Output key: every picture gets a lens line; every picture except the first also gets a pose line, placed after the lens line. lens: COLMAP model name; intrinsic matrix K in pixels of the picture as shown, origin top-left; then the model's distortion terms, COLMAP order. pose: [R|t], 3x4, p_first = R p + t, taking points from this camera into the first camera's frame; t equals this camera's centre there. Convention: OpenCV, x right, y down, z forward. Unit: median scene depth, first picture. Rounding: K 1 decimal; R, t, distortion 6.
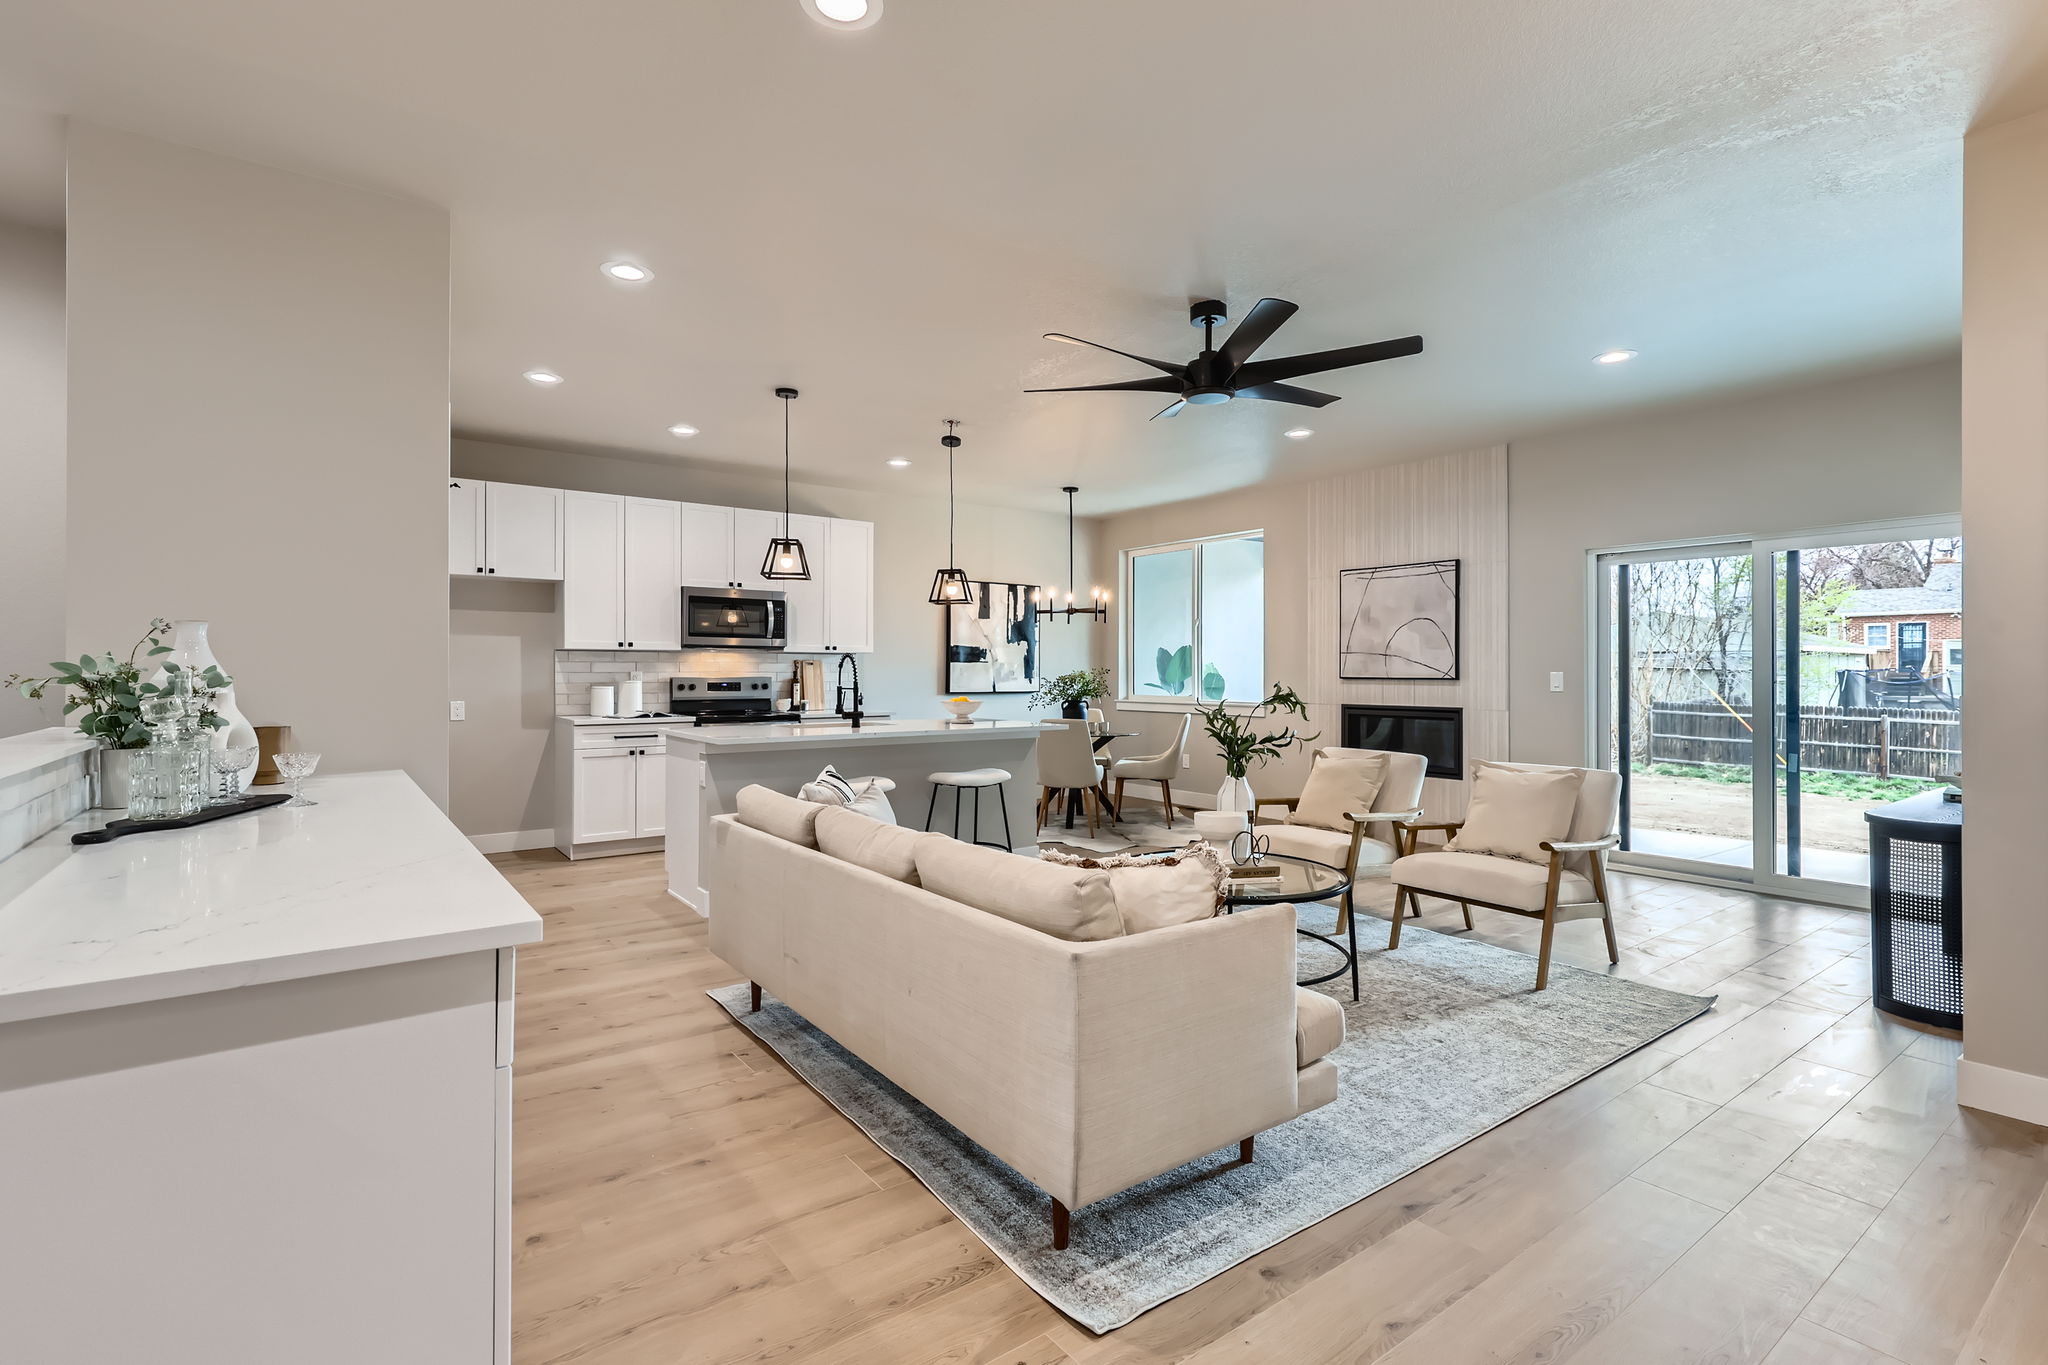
lens RADIAL K [[958.2, 0, 1027.0], [0, 958.2, 662.7], [0, 0, 1]] dist [0.006044, 0.000071]
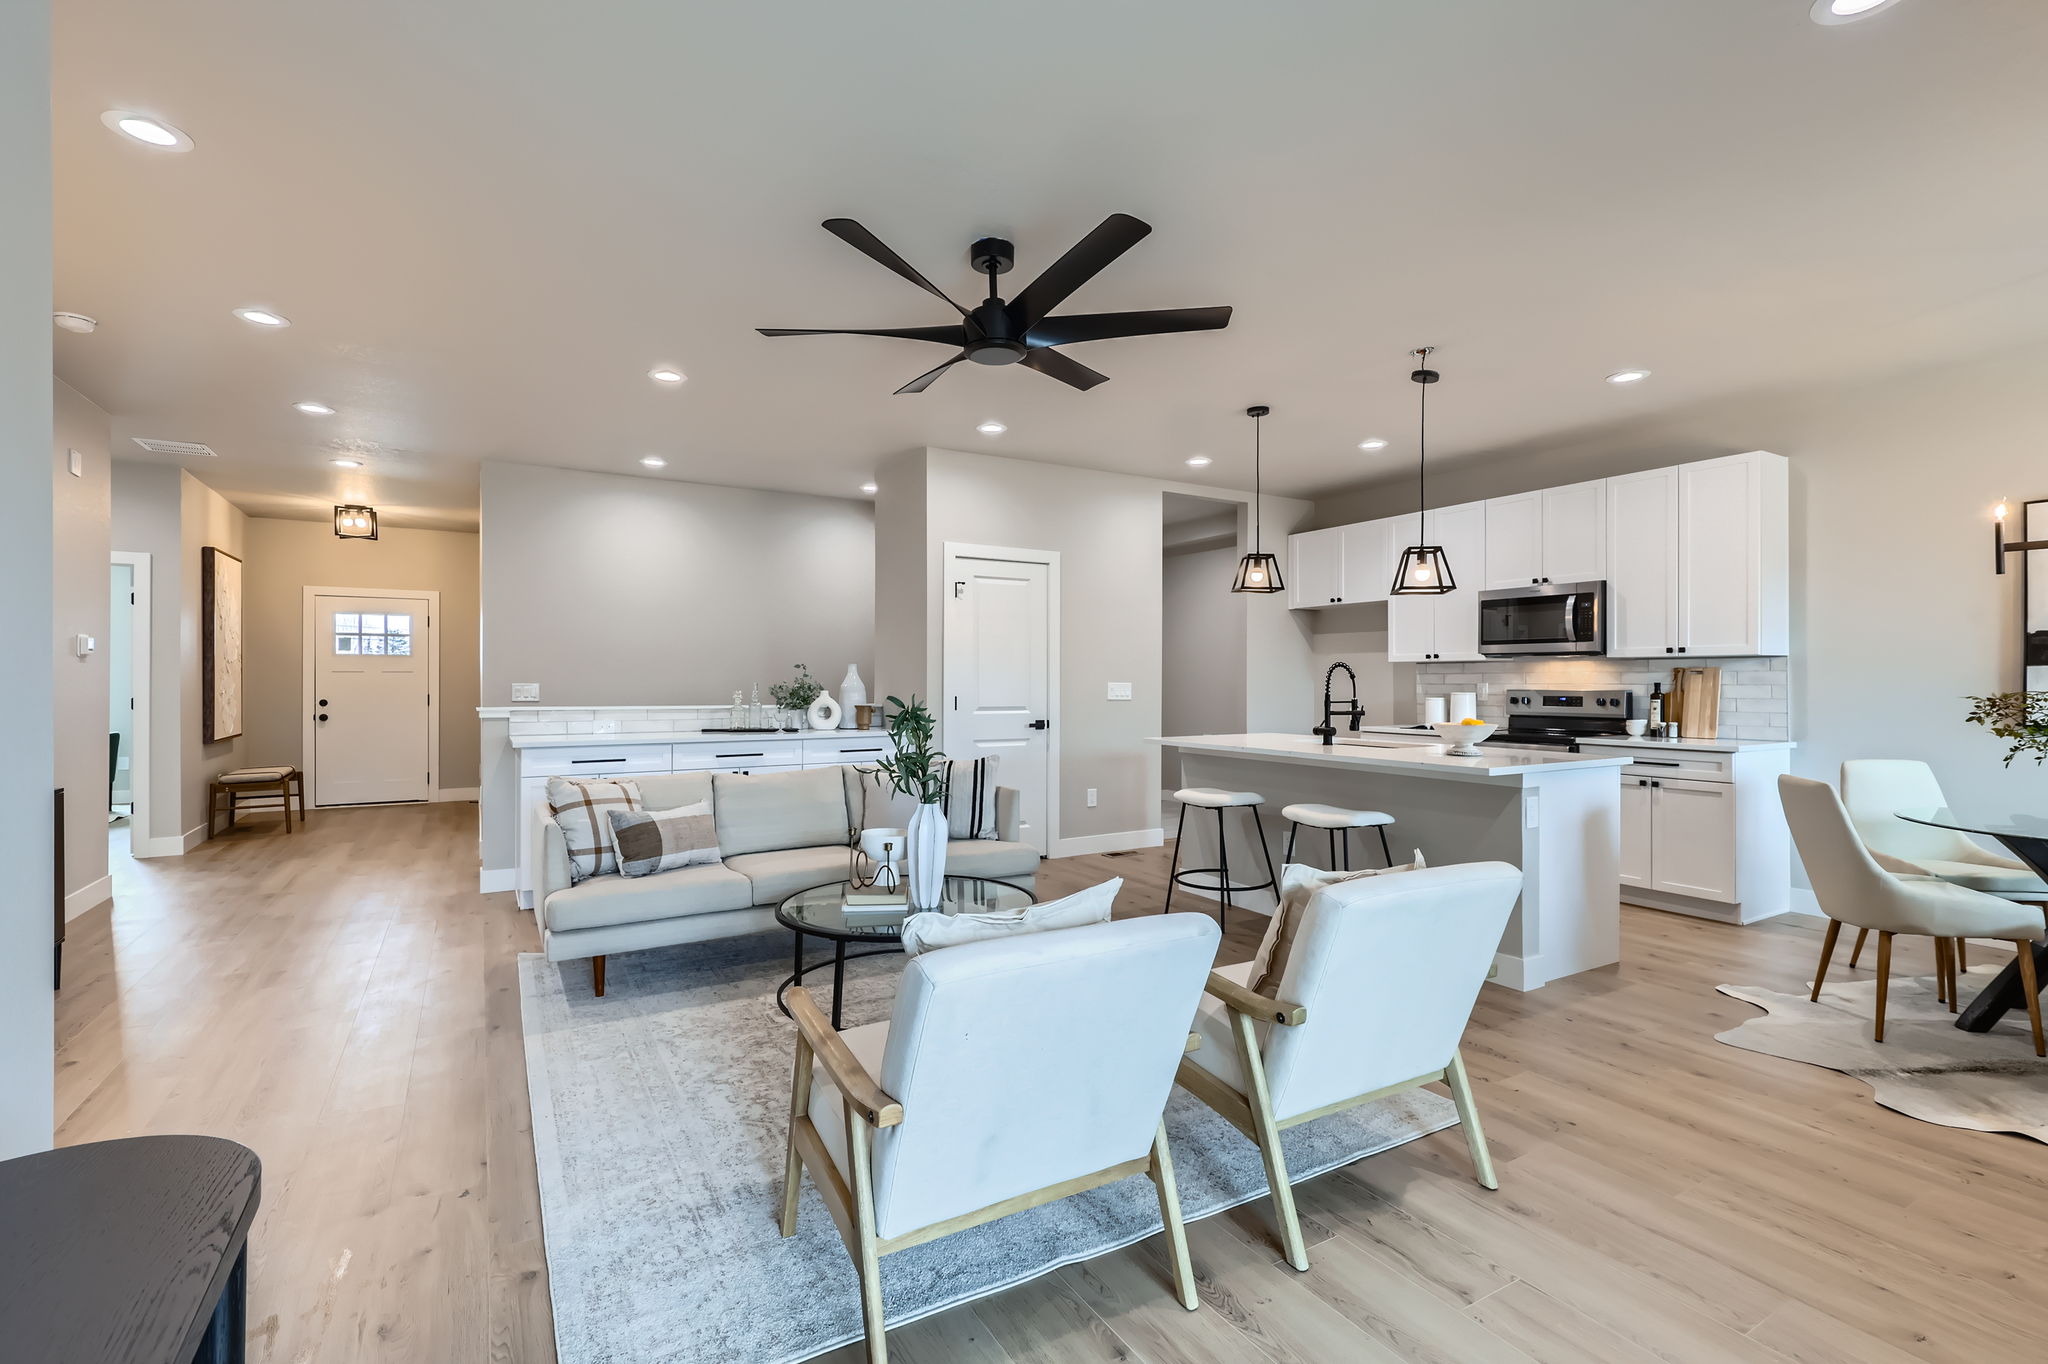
lens RADIAL K [[927.8, 0, 1019.5], [0, 927.8, 700.9], [0, 0, 1]] dist [0.002151, 0.000027]
pose [[-0.113810, 0.018630, -0.993328, 0.602408], [0.007110, 0.999814, 0.017937, 0.007276], [0.993477, -0.005021, -0.113921, 0.681761]]
